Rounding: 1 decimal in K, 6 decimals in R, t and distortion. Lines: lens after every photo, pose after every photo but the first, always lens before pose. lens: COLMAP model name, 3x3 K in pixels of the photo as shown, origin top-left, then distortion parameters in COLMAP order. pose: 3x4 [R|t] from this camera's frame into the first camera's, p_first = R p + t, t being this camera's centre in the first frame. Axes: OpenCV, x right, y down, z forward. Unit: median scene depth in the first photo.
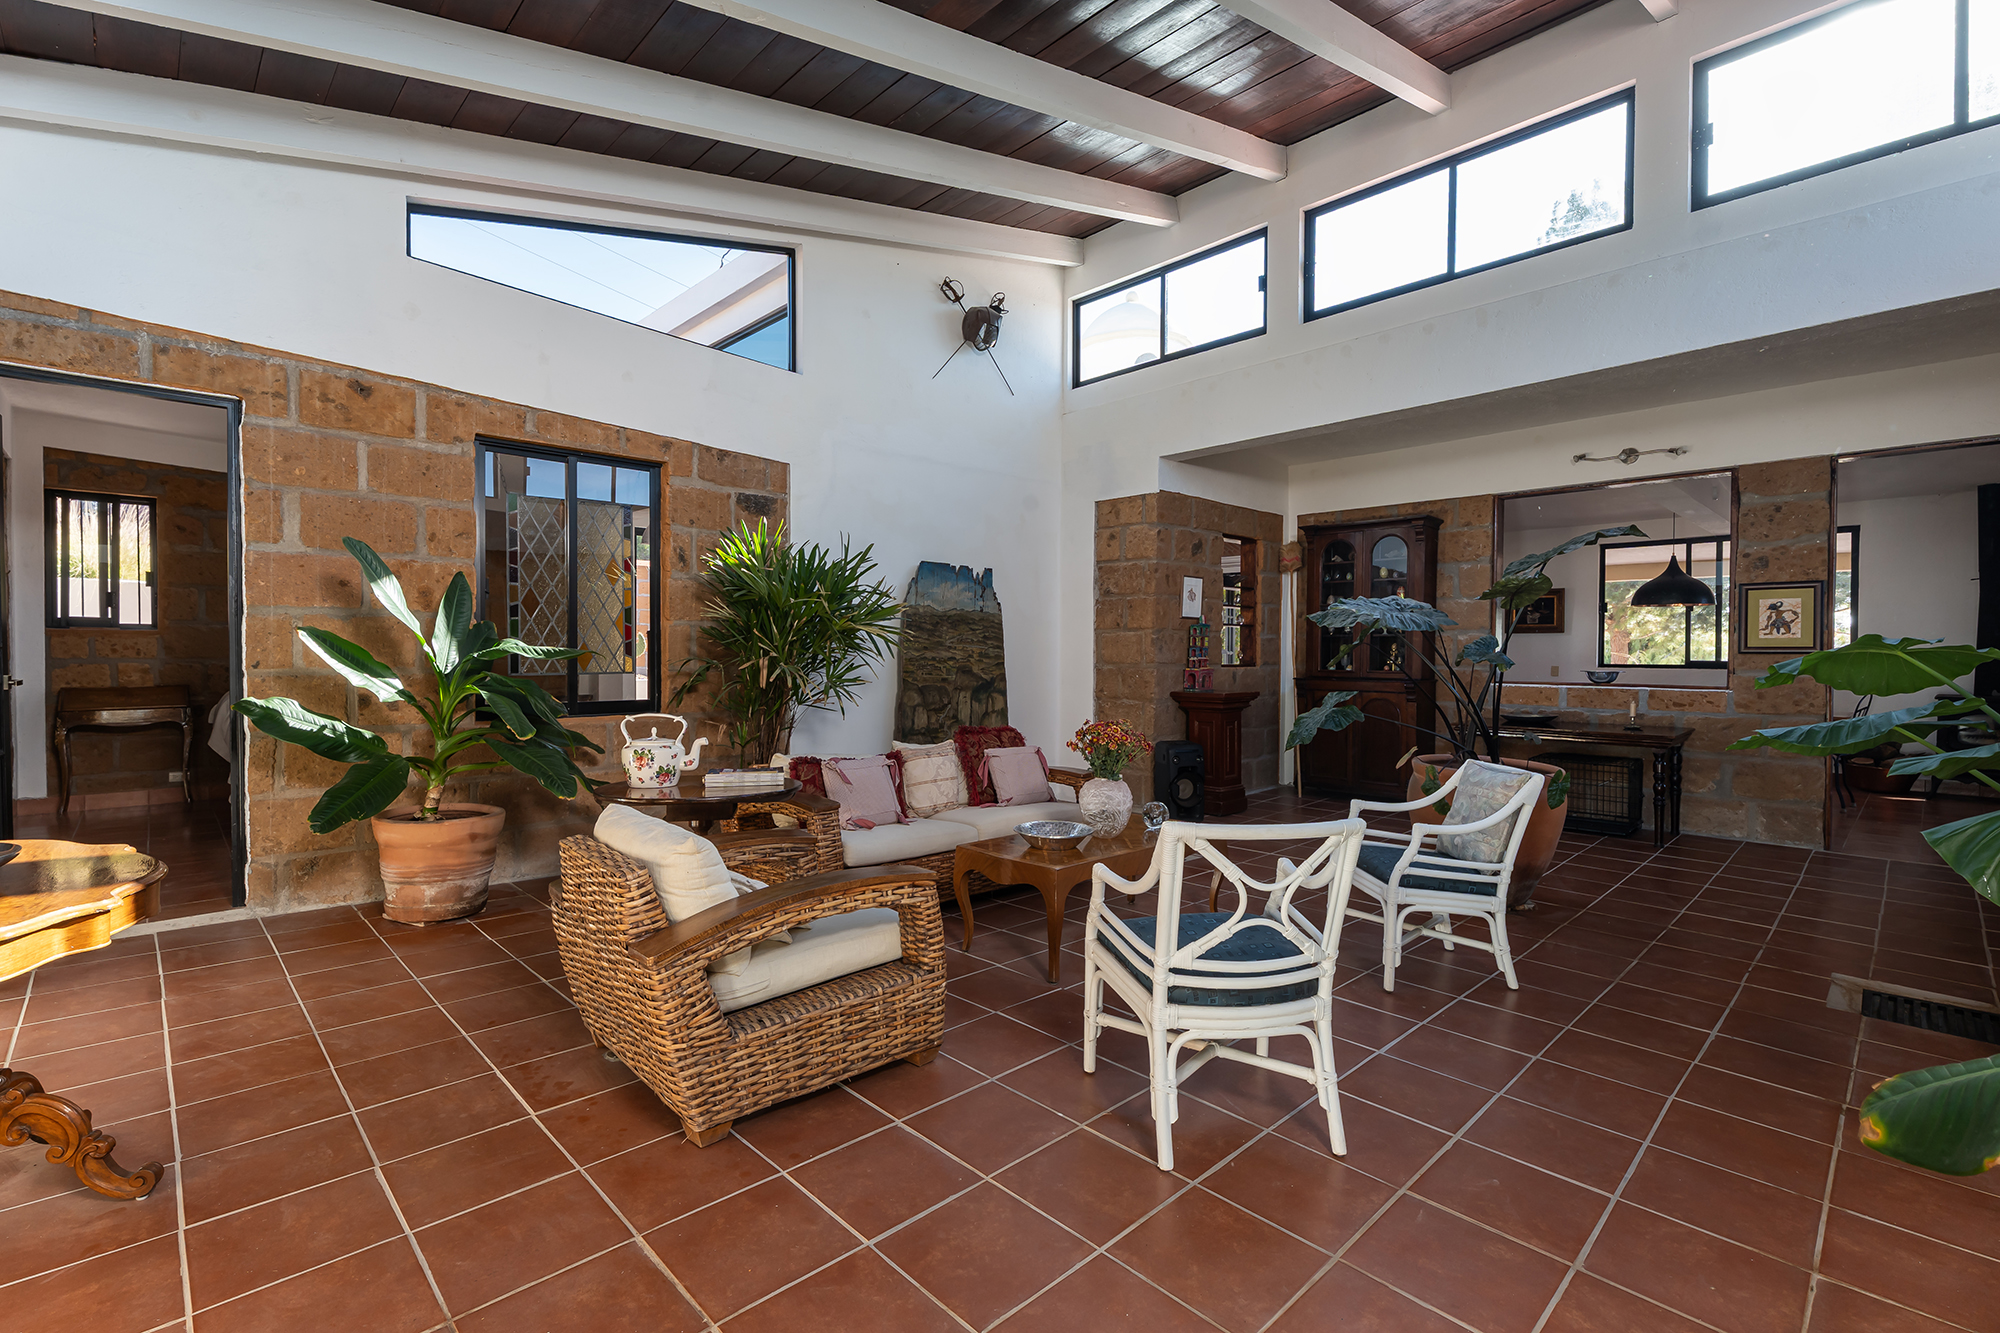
lens RADIAL K [[892.8, 0, 1005.5], [0, 892.8, 663.0], [0, 0, 1]] dist [-0.000270, 0.000015]
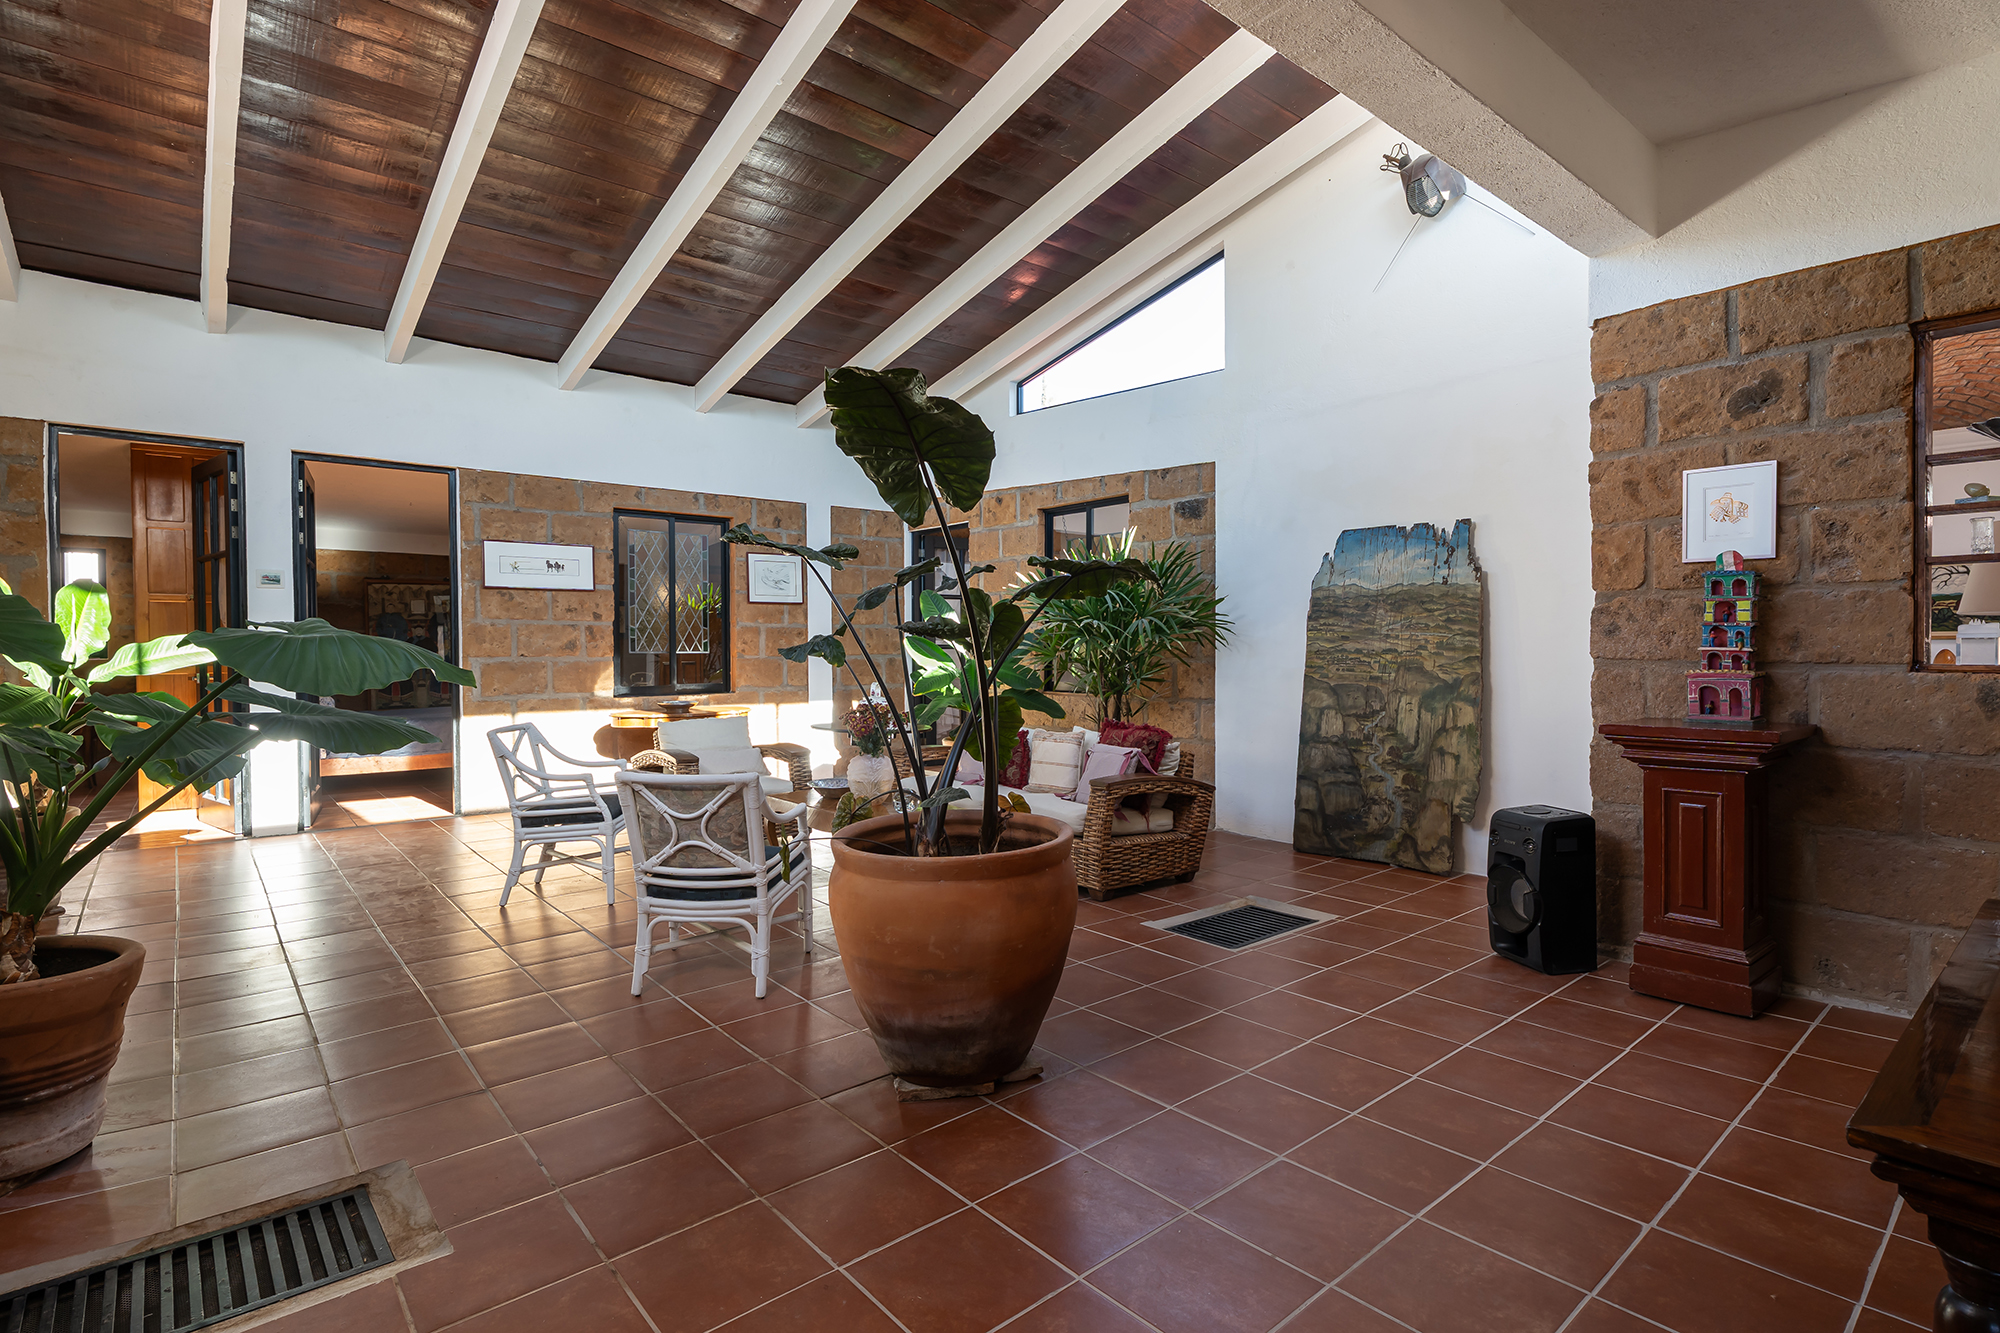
lens RADIAL K [[987.0, 0, 1006.9], [0, 987.0, 663.1], [0, 0, 1]] dist [-0.004229, -0.000075]
pose [[-0.075654, 0.011501, -0.997068, 0.797687], [-0.004572, 0.999919, 0.011881, -0.003062], [0.997124, 0.005457, -0.075595, 0.741703]]
